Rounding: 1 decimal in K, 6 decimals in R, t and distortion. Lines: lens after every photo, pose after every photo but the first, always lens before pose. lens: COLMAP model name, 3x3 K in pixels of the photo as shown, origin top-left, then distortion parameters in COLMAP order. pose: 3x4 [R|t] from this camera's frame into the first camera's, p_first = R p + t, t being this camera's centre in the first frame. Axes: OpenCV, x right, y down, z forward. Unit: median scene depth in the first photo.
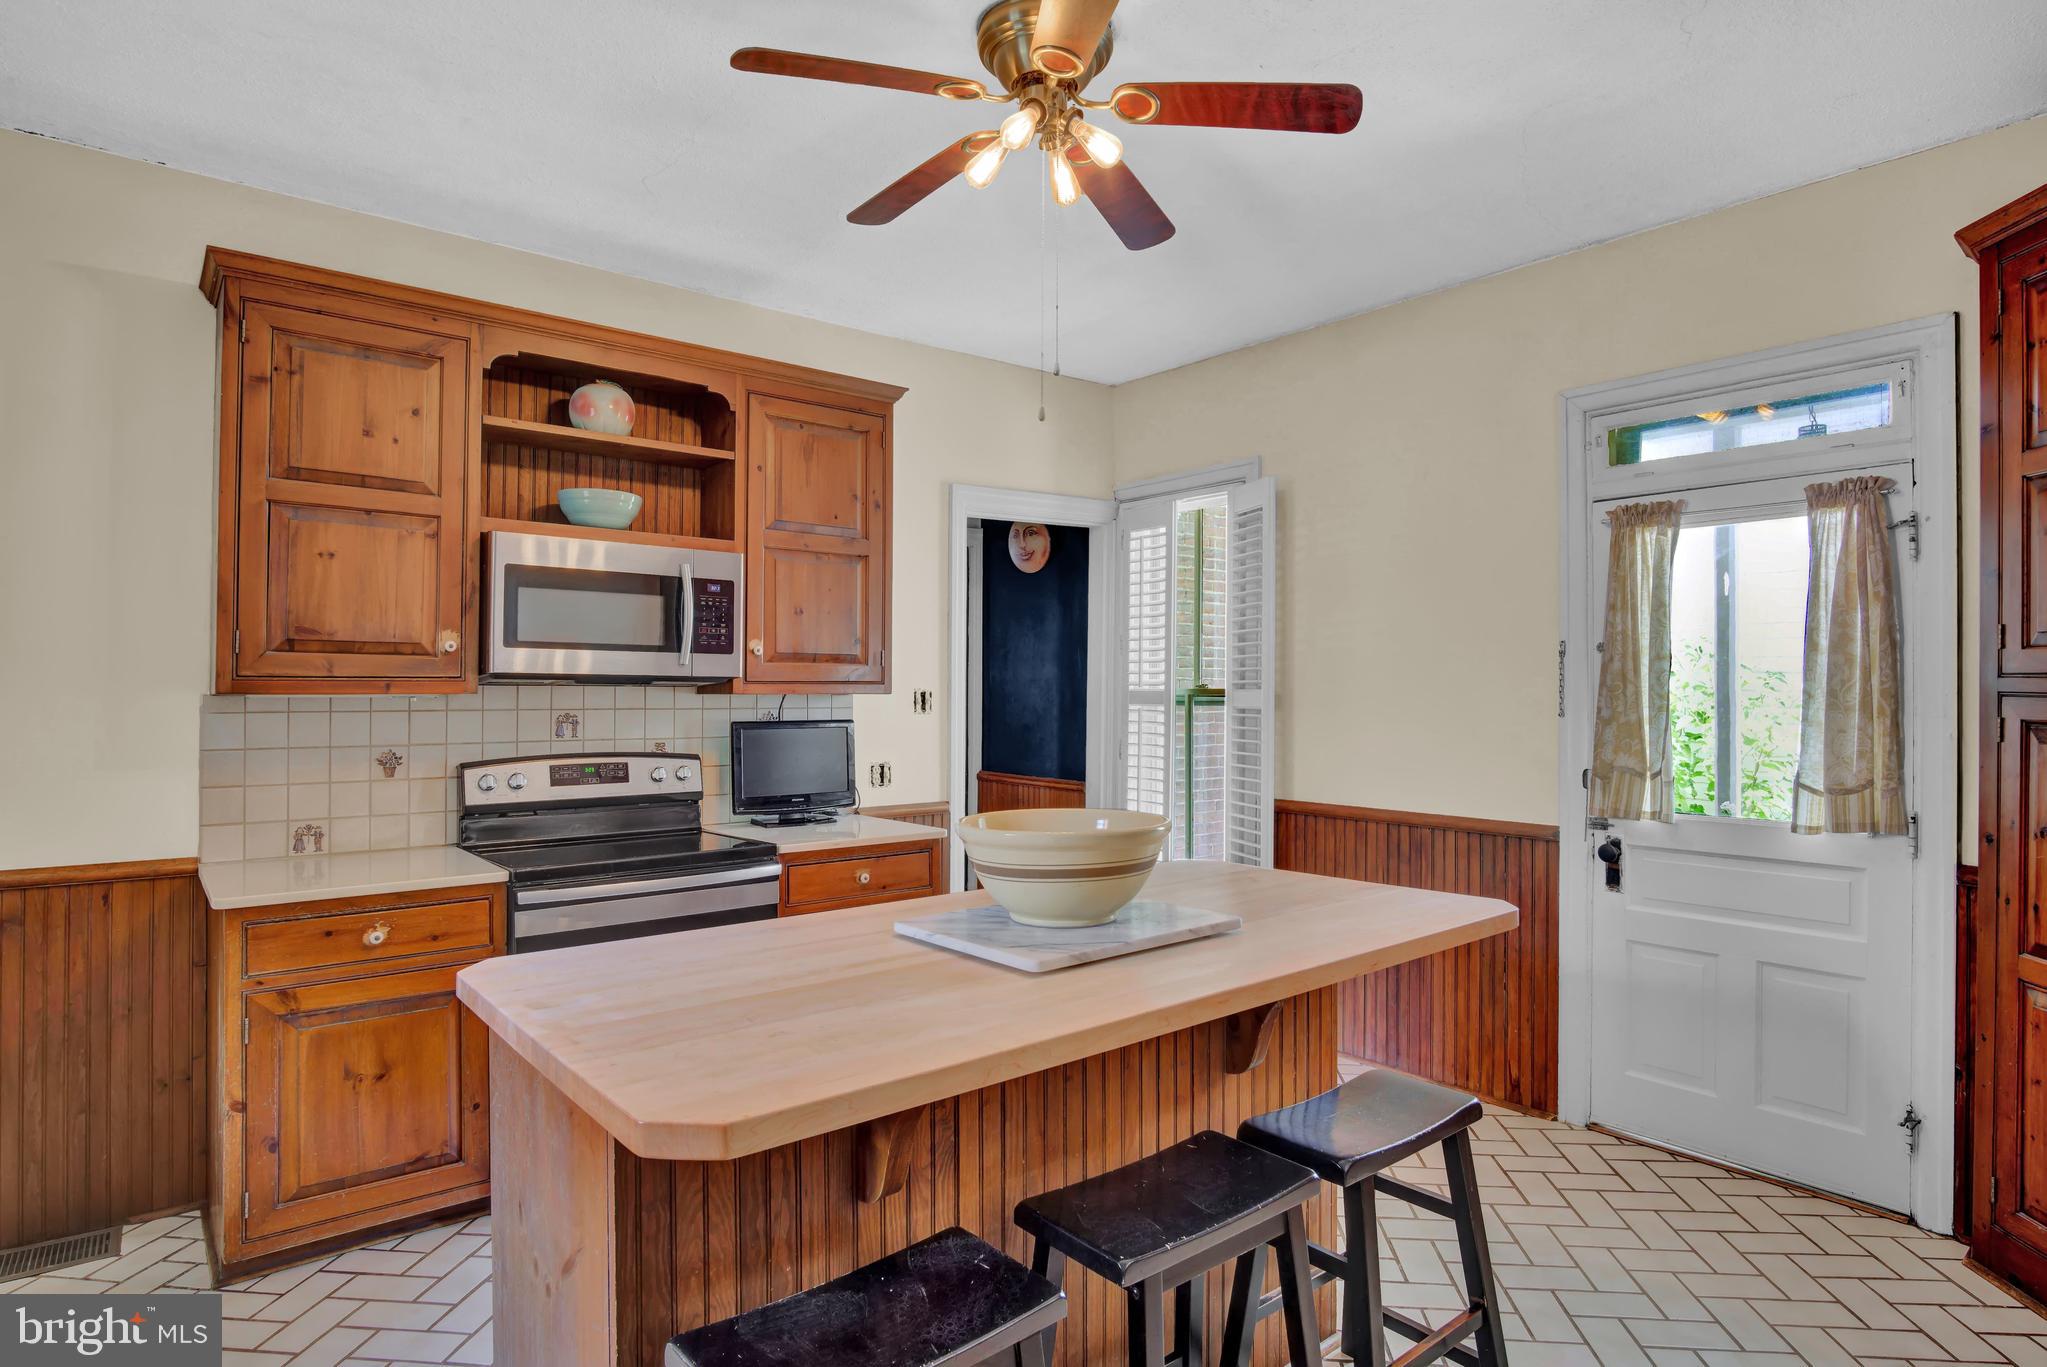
lens RADIAL K [[1099.7, 0, 1027.9], [0, 1099.7, 677.9], [0, 0, 1]] dist [-0.028114, 0.001018]
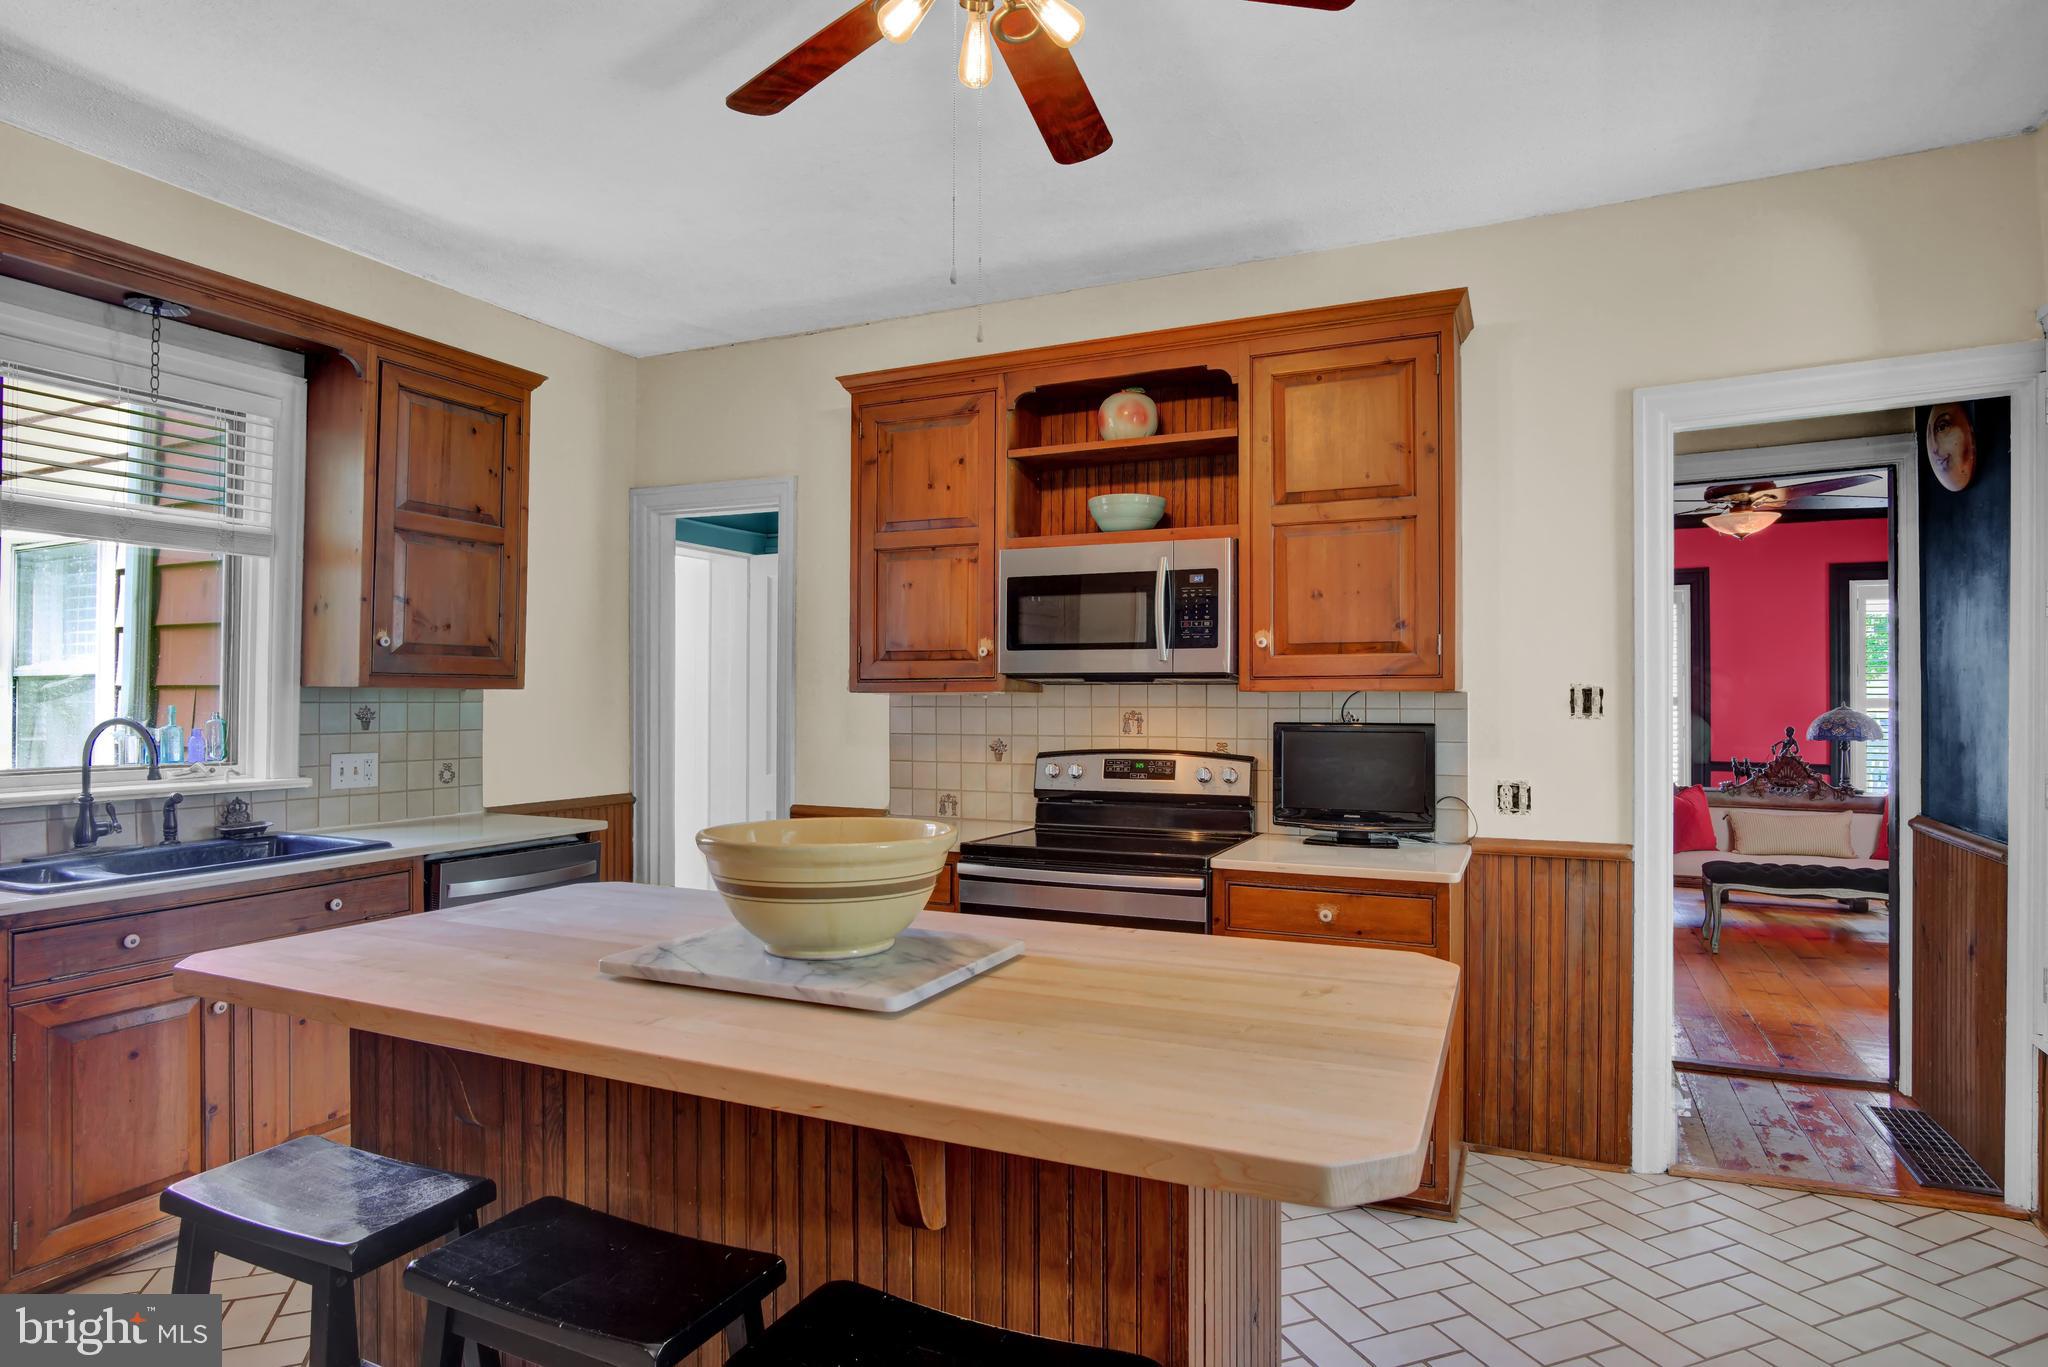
lens RADIAL K [[1103.0, 0, 1021.6], [0, 1103.0, 692.8], [0, 0, 1]] dist [-0.022241, 0.001929]
pose [[0.433423, -0.007666, -0.901158, 0.497269], [0.011147, 0.999933, -0.003145, 0.017331], [0.901122, -0.008682, 0.433479, 0.449945]]
